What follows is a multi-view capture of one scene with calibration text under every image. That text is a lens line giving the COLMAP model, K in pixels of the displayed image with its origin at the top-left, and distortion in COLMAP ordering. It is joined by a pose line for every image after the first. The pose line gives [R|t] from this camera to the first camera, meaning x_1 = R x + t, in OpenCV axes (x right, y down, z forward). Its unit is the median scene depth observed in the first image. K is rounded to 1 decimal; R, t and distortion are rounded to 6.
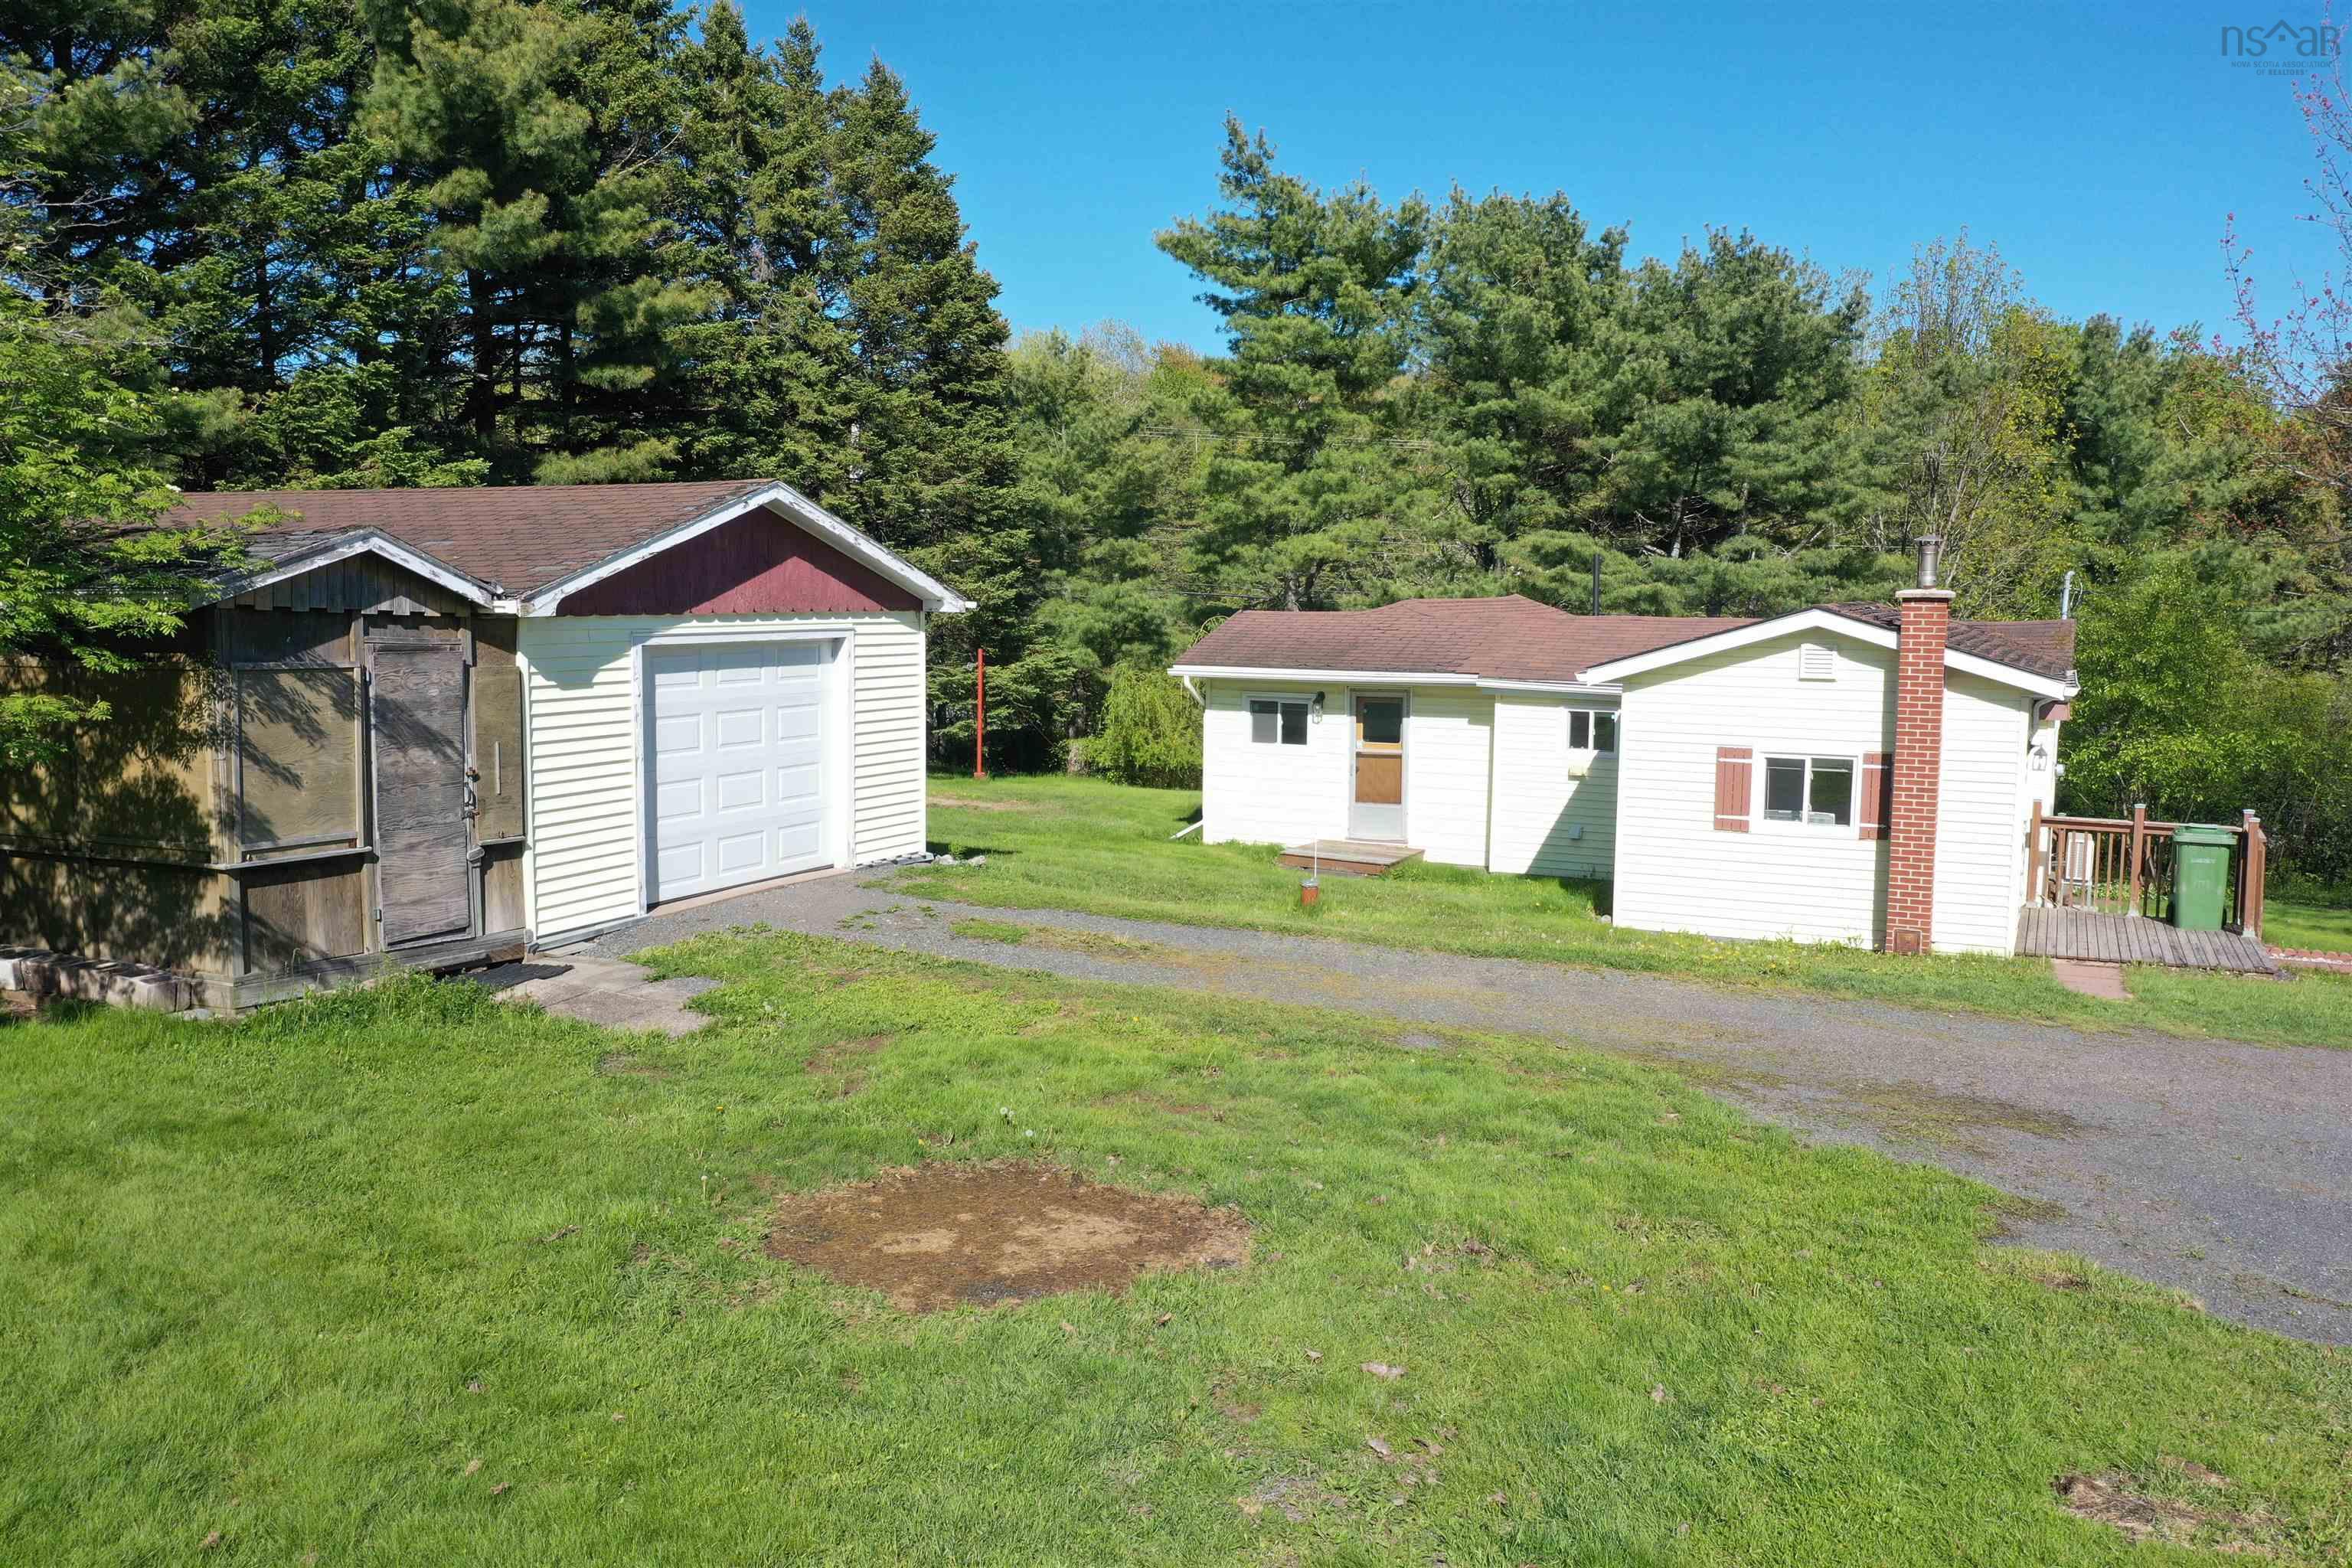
lens RADIAL K [[1872.6, 0, 1185.2], [0, 1872.6, 782.8], [0, 0, 1]] dist [-0.006991, -0.001978]
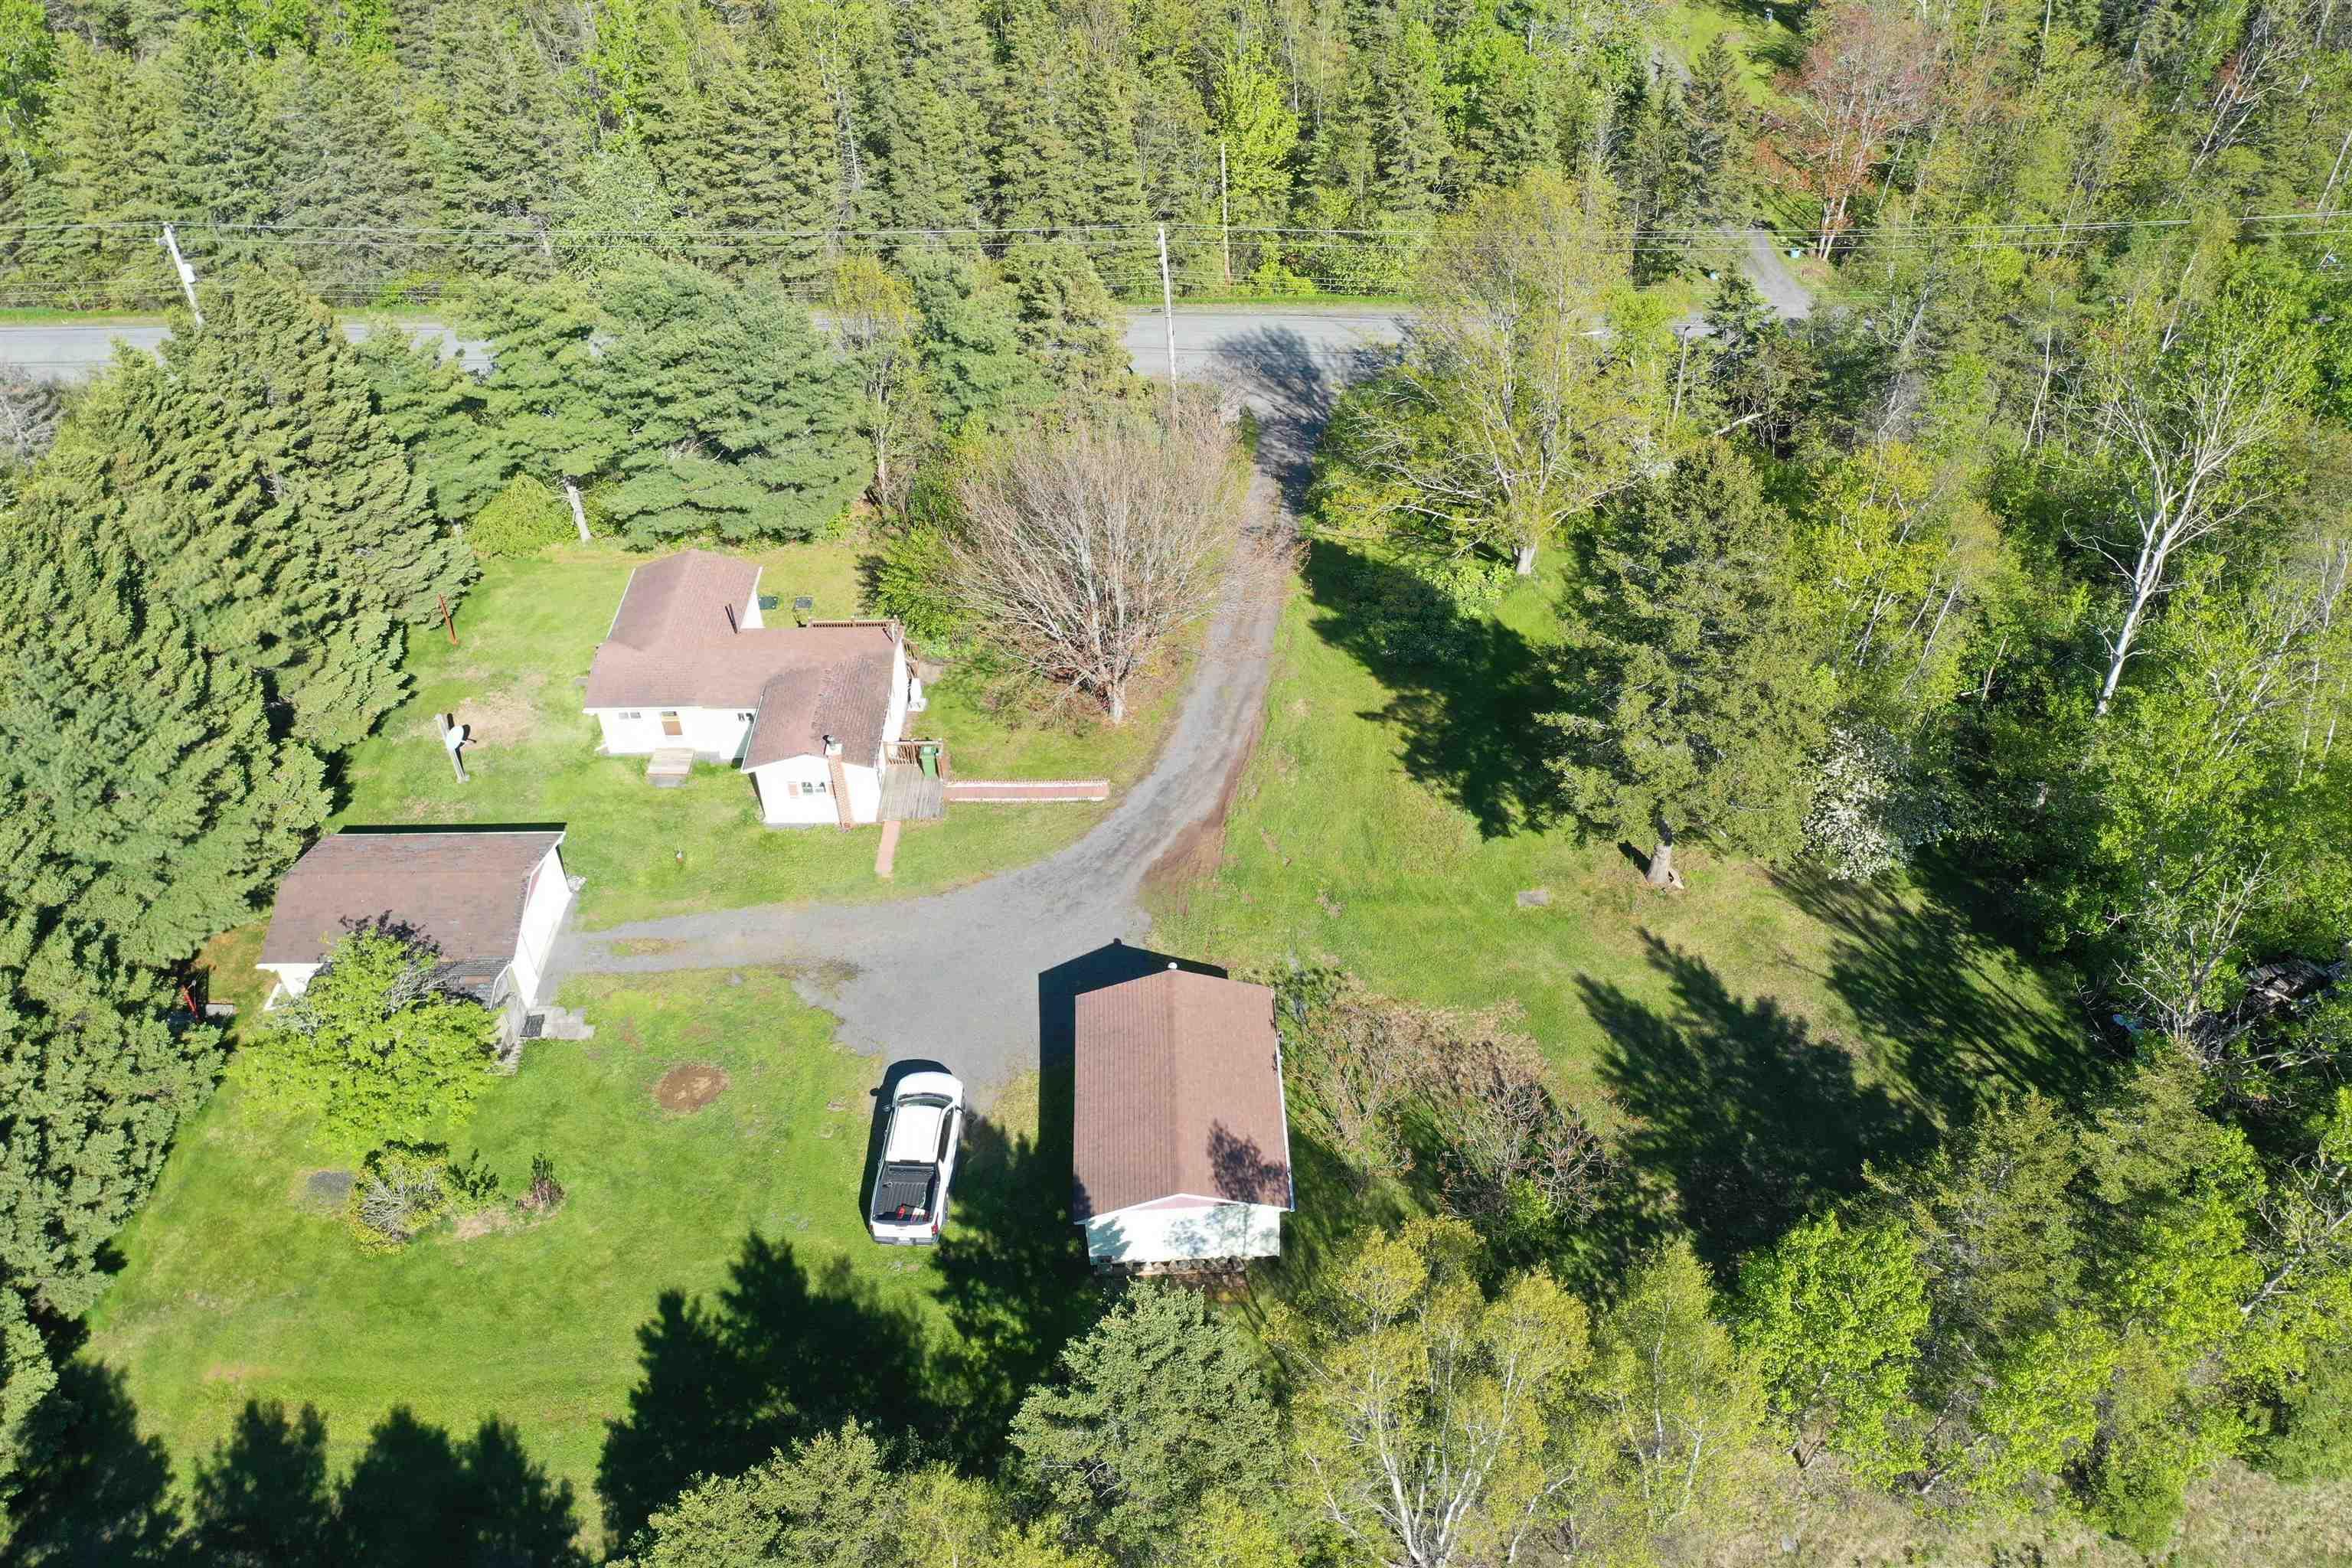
lens RADIAL K [[1872.6, 0, 1185.9], [0, 1872.6, 786.9], [0, 0, 1]] dist [-0.006991, -0.001978]
pose [[0.906986, -0.305511, 0.289896, -0.037287], [0.083060, 0.804560, 0.588034, -1.567284], [-0.412890, -0.509259, 0.755101, -1.507040]]
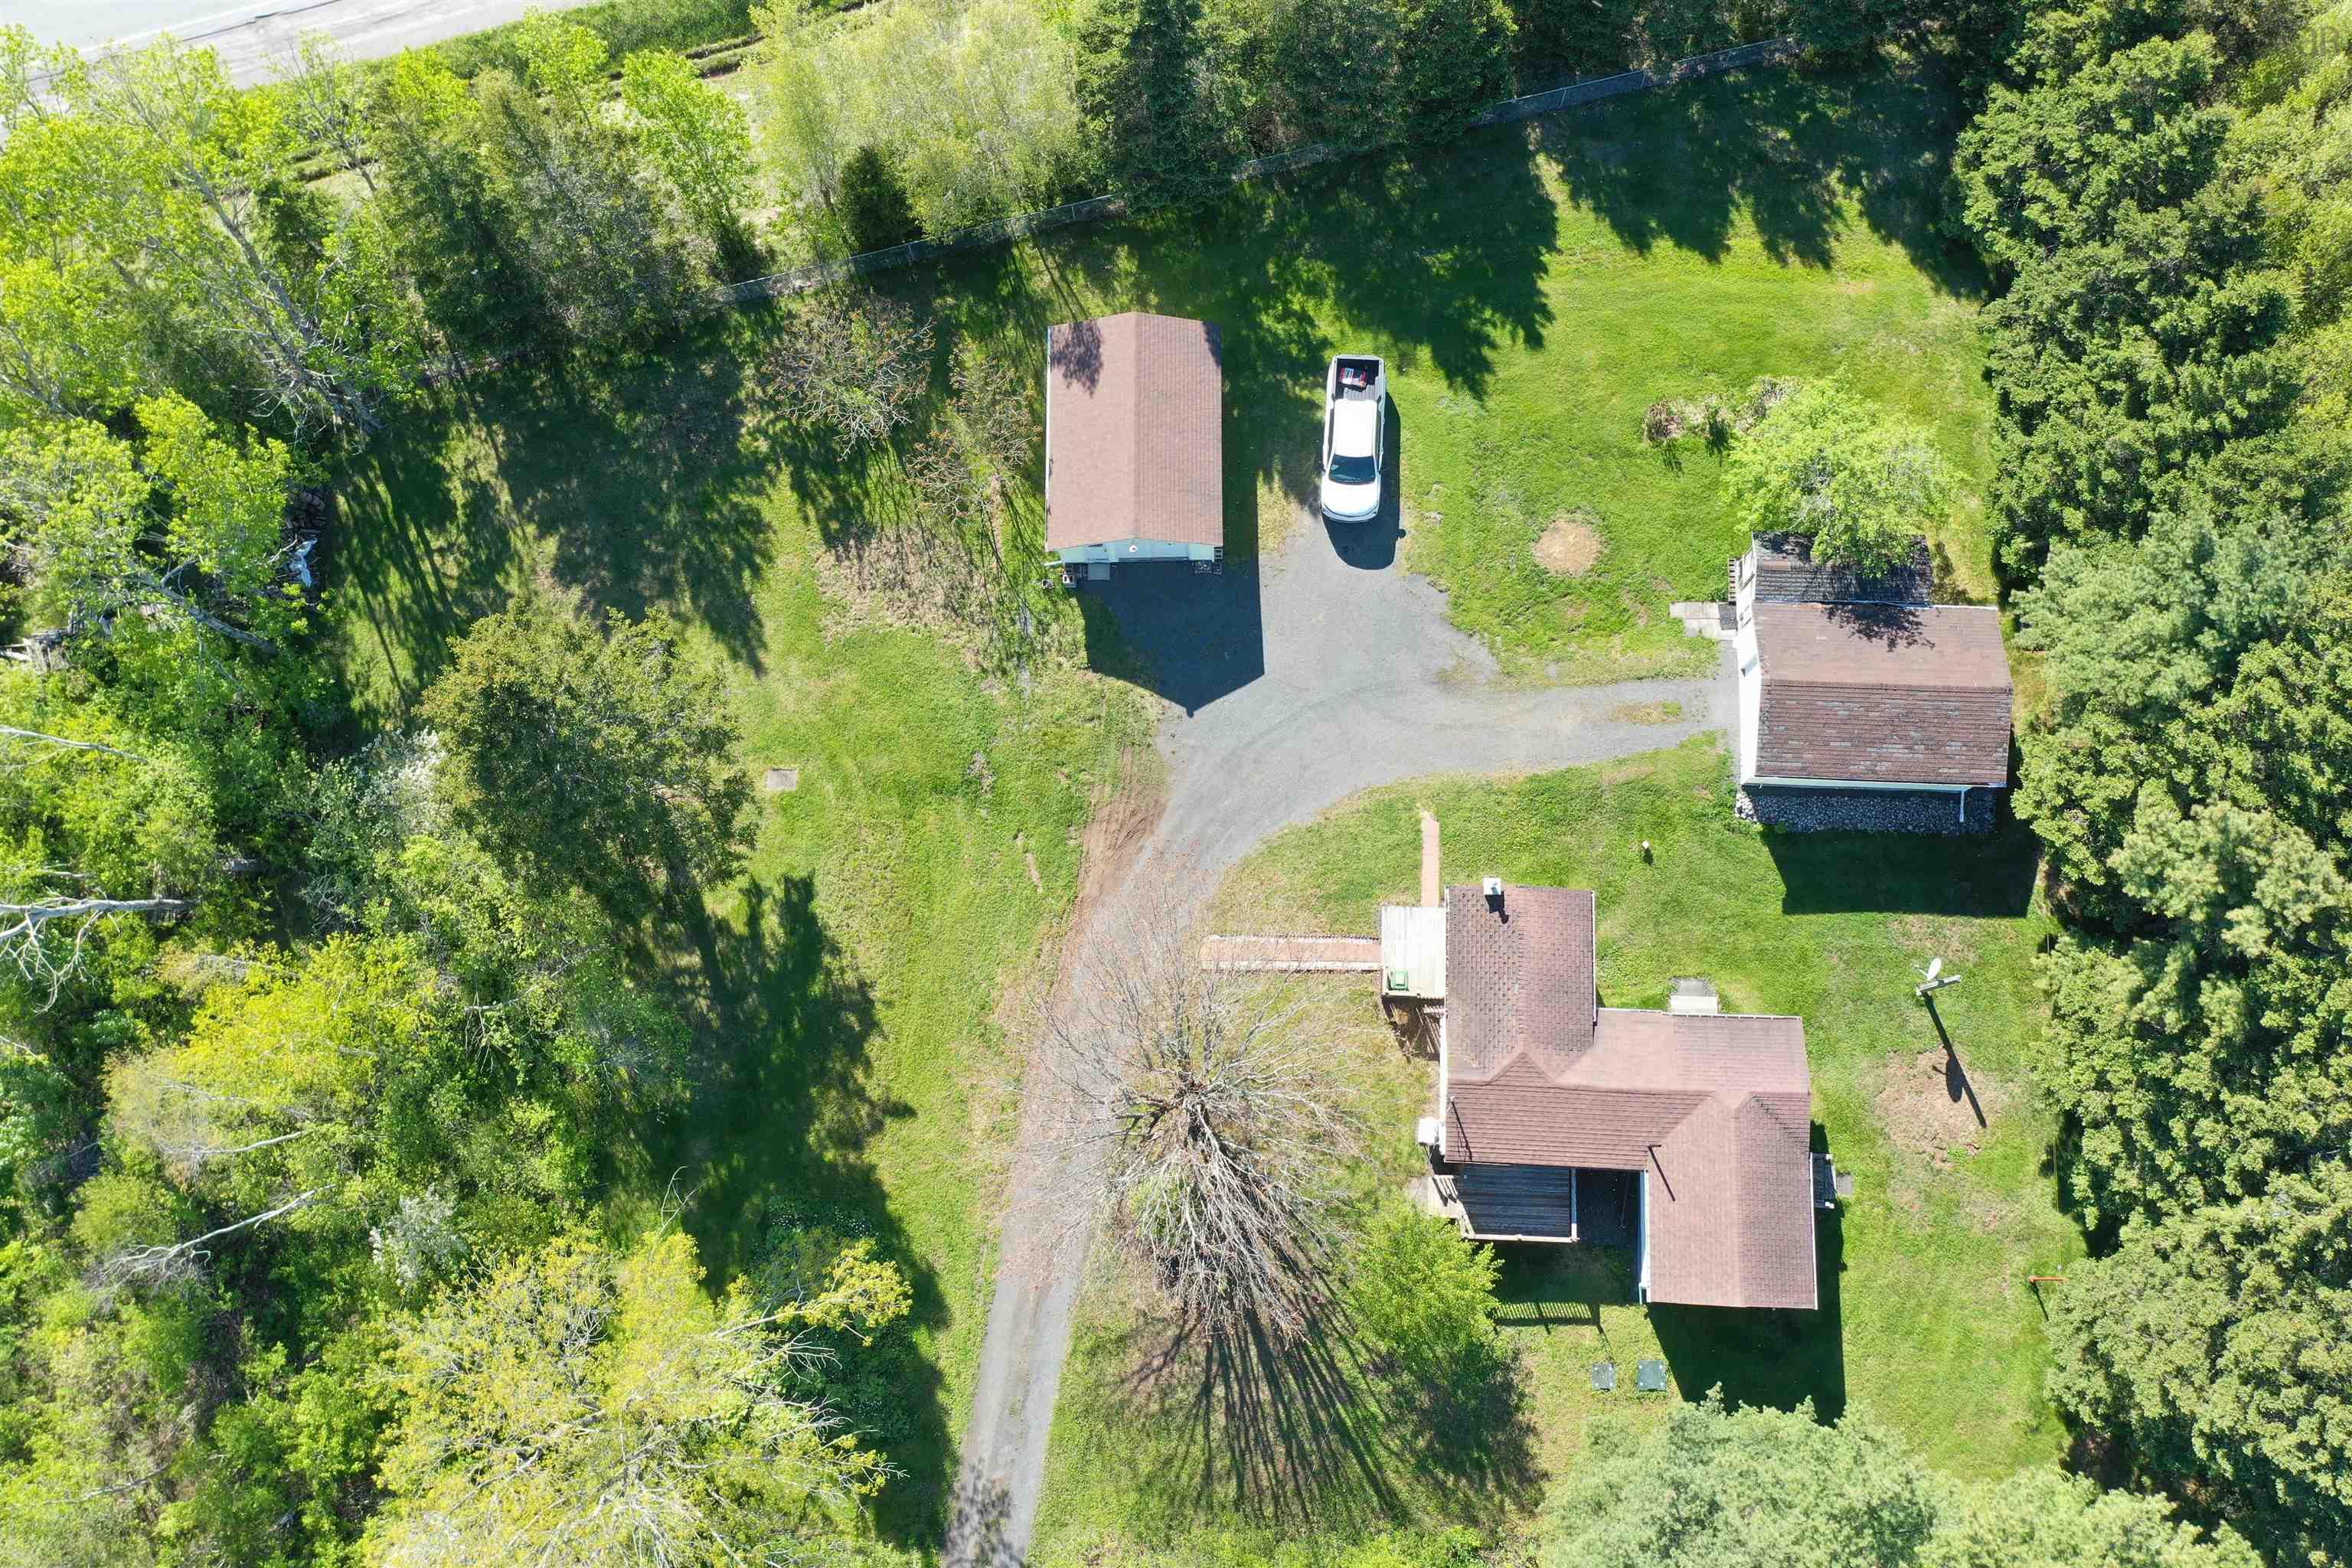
lens RADIAL K [[1872.6, 0, 1166.3], [0, 1872.6, 786.2], [0, 0, 1]] dist [-0.006991, -0.001978]
pose [[-0.920687, 0.382115, -0.079515, 0.837988], [-0.031045, 0.131384, 0.990845, -2.523159], [0.389064, 0.914727, -0.109101, 0.730543]]
